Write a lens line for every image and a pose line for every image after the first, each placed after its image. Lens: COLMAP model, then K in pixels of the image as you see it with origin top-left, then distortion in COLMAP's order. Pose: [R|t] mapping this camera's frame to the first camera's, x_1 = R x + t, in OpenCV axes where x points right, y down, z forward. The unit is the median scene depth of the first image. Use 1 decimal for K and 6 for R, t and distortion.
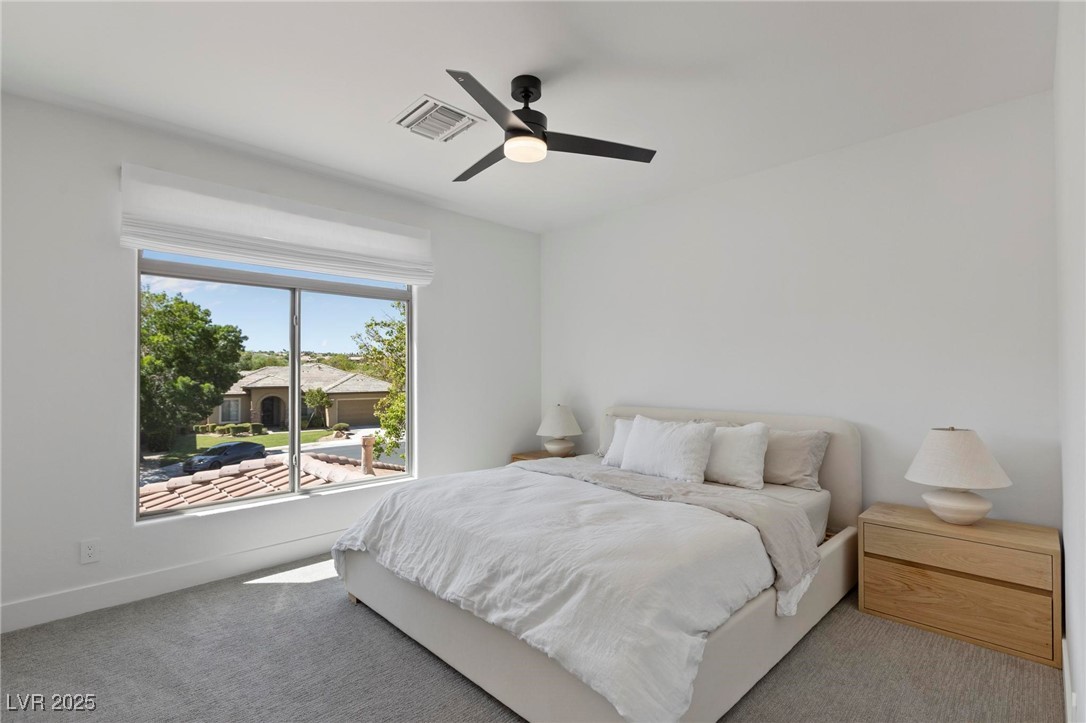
lens RADIAL K [[496.4, 0, 539.8], [0, 496.4, 363.8], [0, 0, 1]] dist [-0.005436, -0.000326]
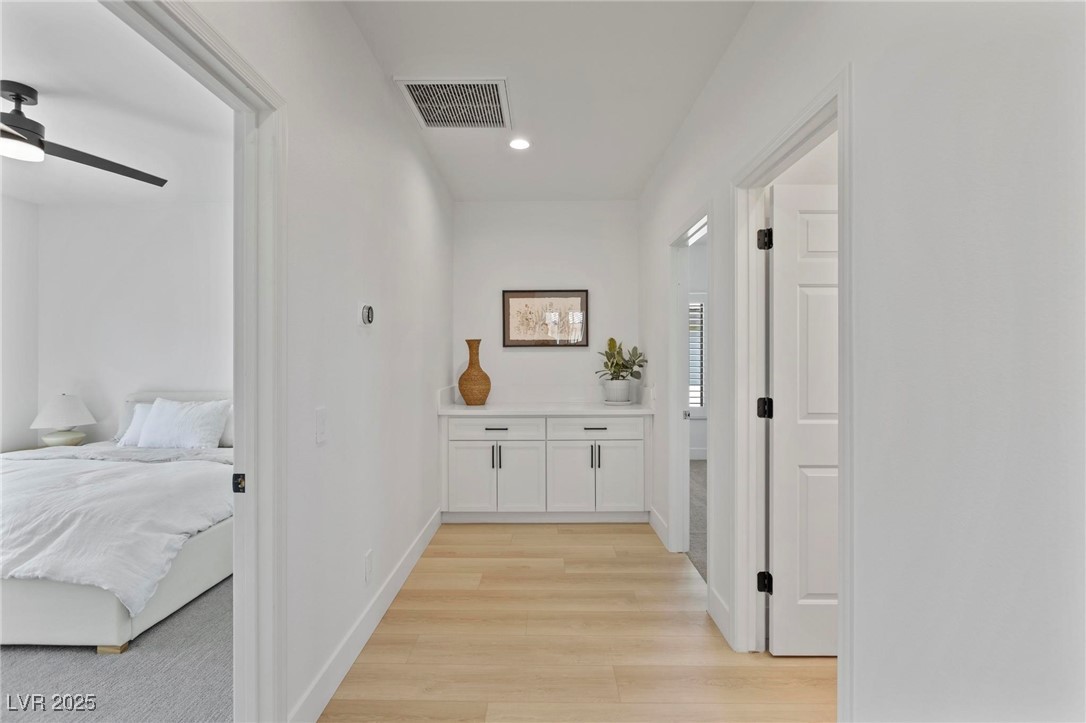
lens RADIAL K [[496.4, 0, 537.1], [0, 496.4, 355.8], [0, 0, 1]] dist [-0.005436, -0.000326]
pose [[0.705114, 0.005076, 0.709076, 0.012383], [-0.011080, 0.999931, 0.003859, -0.008098], [-0.709008, -0.010577, 0.705122, -0.542671]]
